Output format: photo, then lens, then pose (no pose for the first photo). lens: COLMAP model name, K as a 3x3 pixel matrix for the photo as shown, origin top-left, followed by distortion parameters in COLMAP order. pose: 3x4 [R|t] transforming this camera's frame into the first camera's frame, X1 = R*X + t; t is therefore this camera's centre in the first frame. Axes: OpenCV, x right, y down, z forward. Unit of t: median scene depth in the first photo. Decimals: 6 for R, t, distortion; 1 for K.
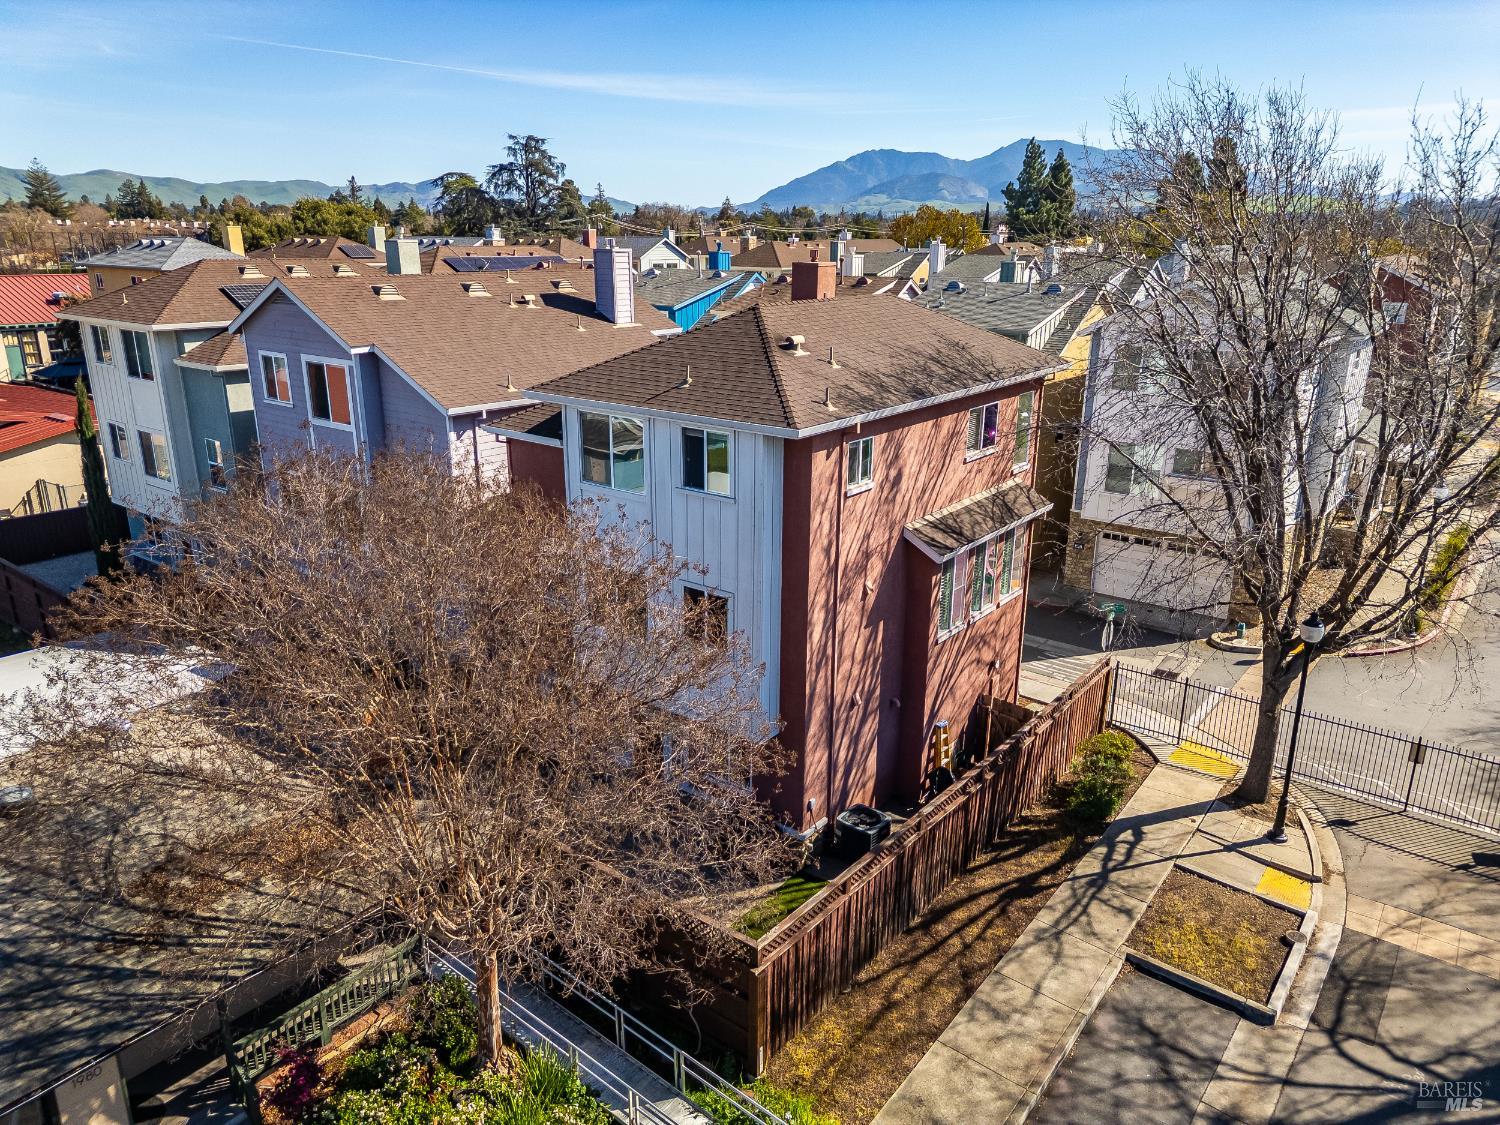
lens RADIAL K [[1047.8, 0, 750.0], [0, 1047.8, 562.5], [0, 0, 1]] dist [0.068128, -0.046127]
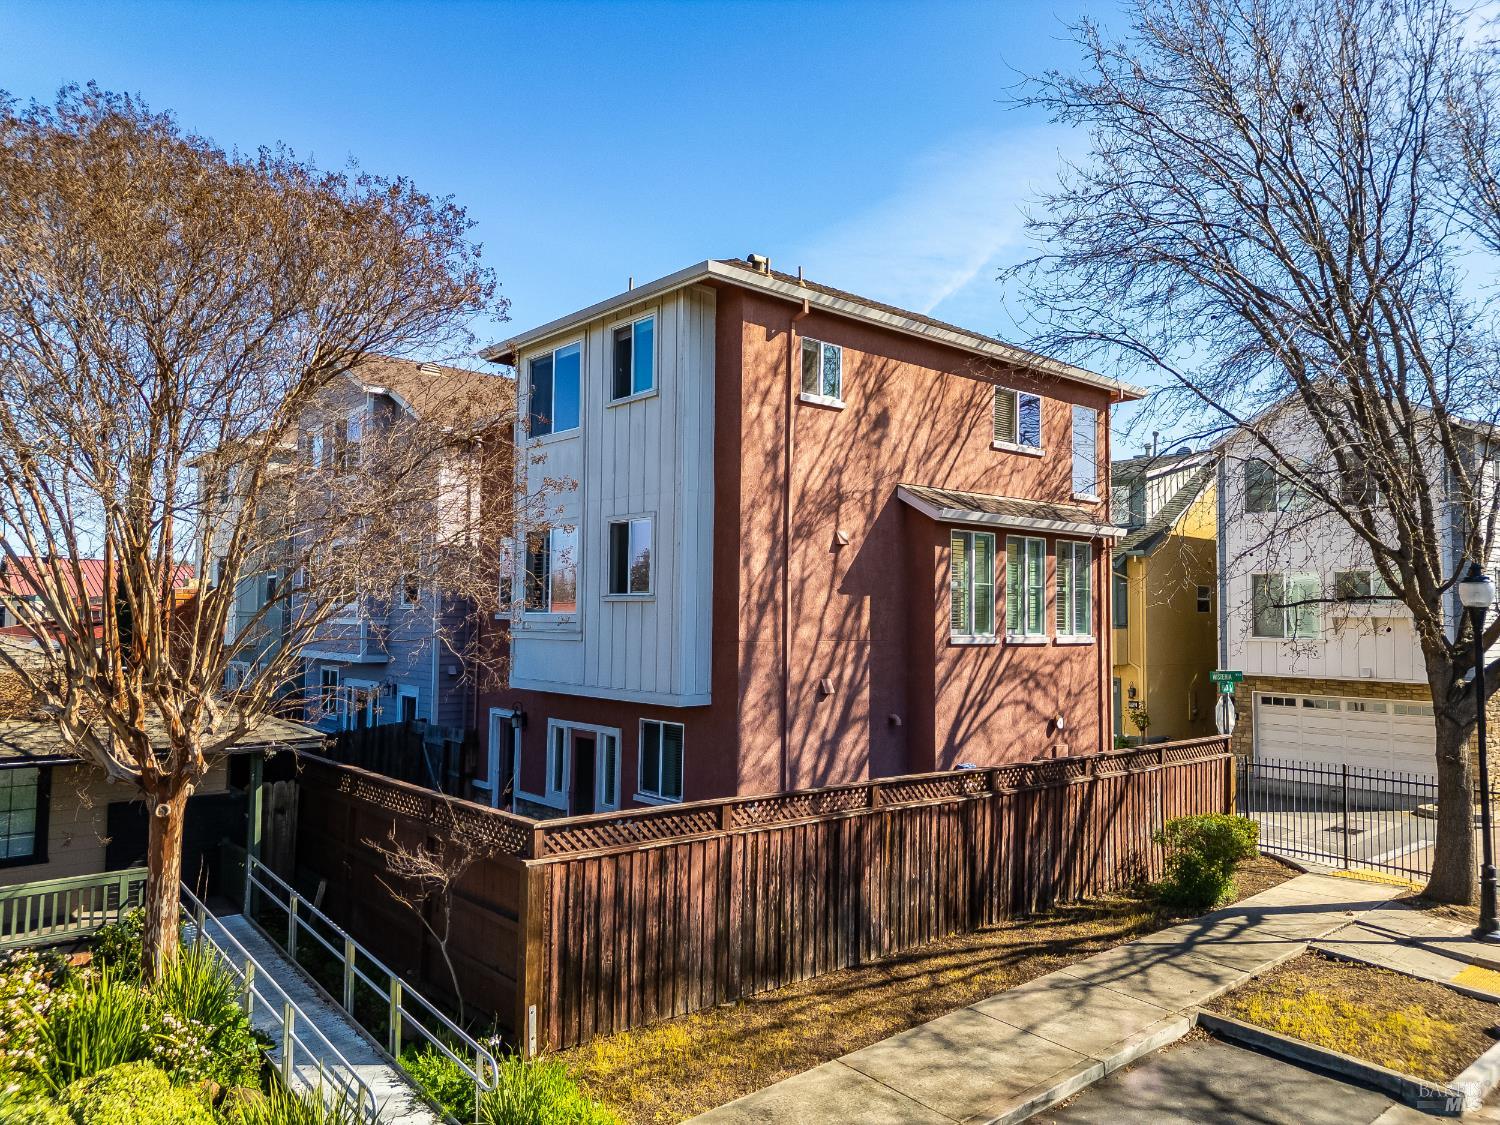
lens RADIAL K [[1057.5, 0, 752.6], [0, 1057.5, 539.8], [0, 0, 1]] dist [0.031478, -0.000749]
pose [[0.980500, -0.008265, -0.196348, 0.201565], [-0.065261, 0.928724, -0.364984, 0.318401], [0.185369, 0.370680, 0.910074, 0.255954]]
